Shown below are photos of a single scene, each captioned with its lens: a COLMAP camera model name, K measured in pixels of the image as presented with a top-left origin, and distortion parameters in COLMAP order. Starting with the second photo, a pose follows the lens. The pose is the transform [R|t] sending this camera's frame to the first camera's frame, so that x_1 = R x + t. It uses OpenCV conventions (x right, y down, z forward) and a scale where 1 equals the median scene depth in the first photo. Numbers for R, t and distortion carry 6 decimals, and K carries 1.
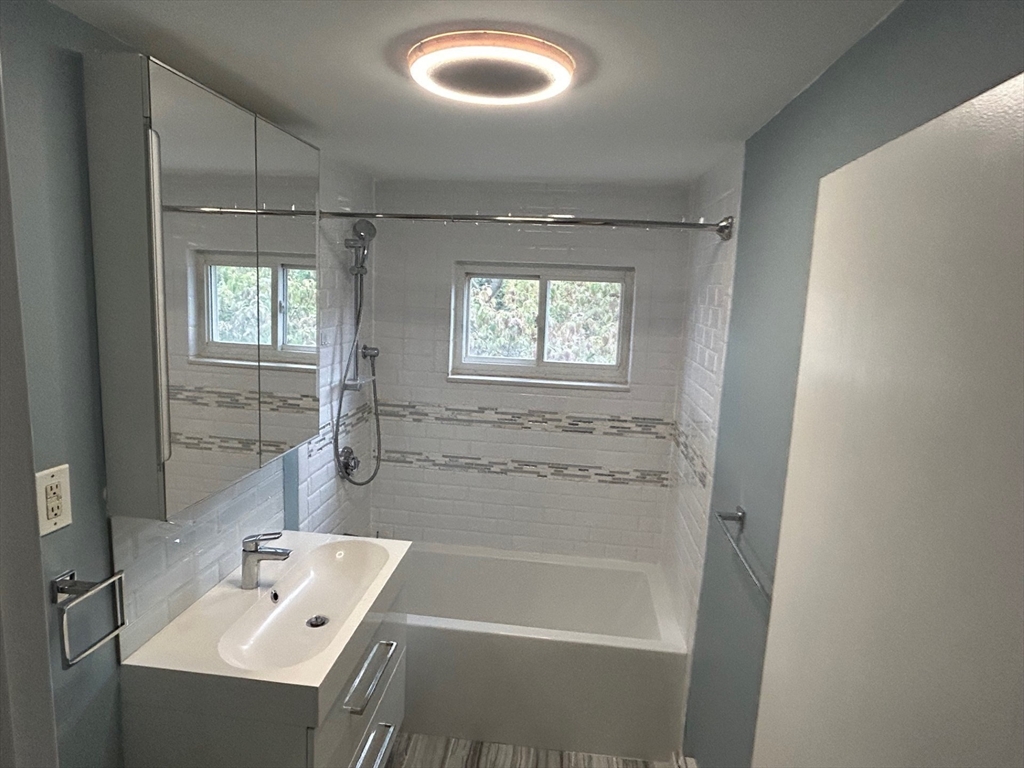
lens RADIAL K [[613.8, 0, 507.0], [0, 613.8, 384.1], [0, 0, 1]] dist [0.005916, -0.001260]
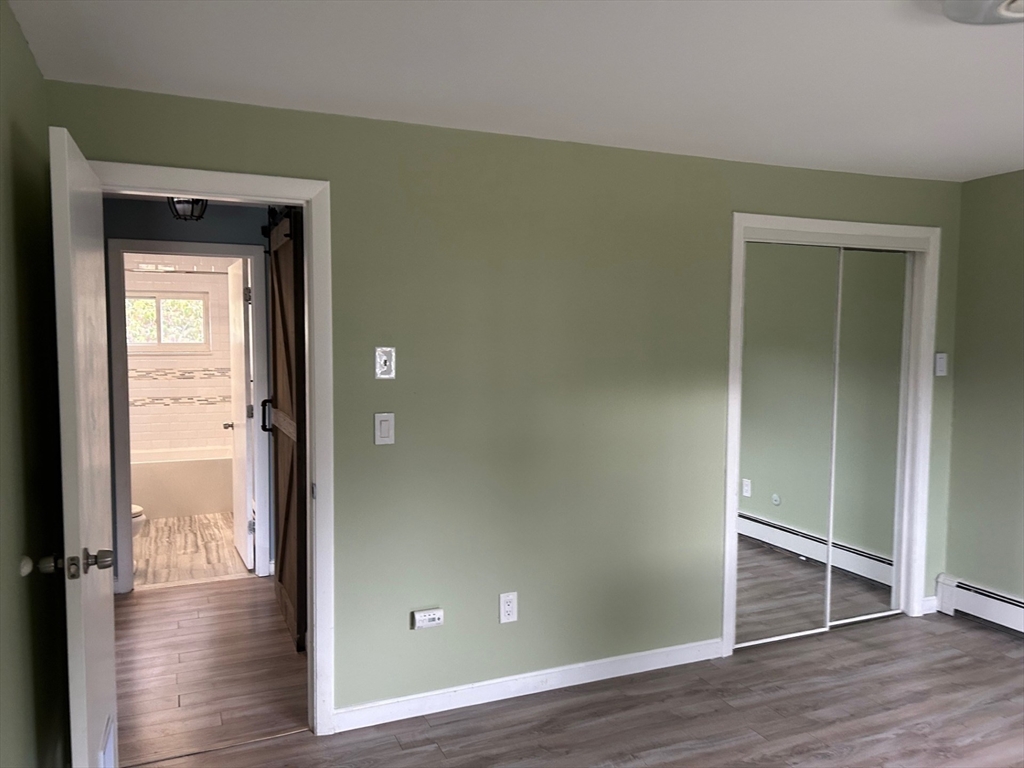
lens RADIAL K [[771.7, 0, 512.0], [0, 771.7, 384.0], [0, 0, 1]] dist [0.013869, -0.001913]
pose [[0.861447, -0.075497, 0.502205, -0.213813], [0.107620, 0.993567, -0.035240, 0.284395], [-0.496314, 0.084404, 0.864030, -1.540640]]
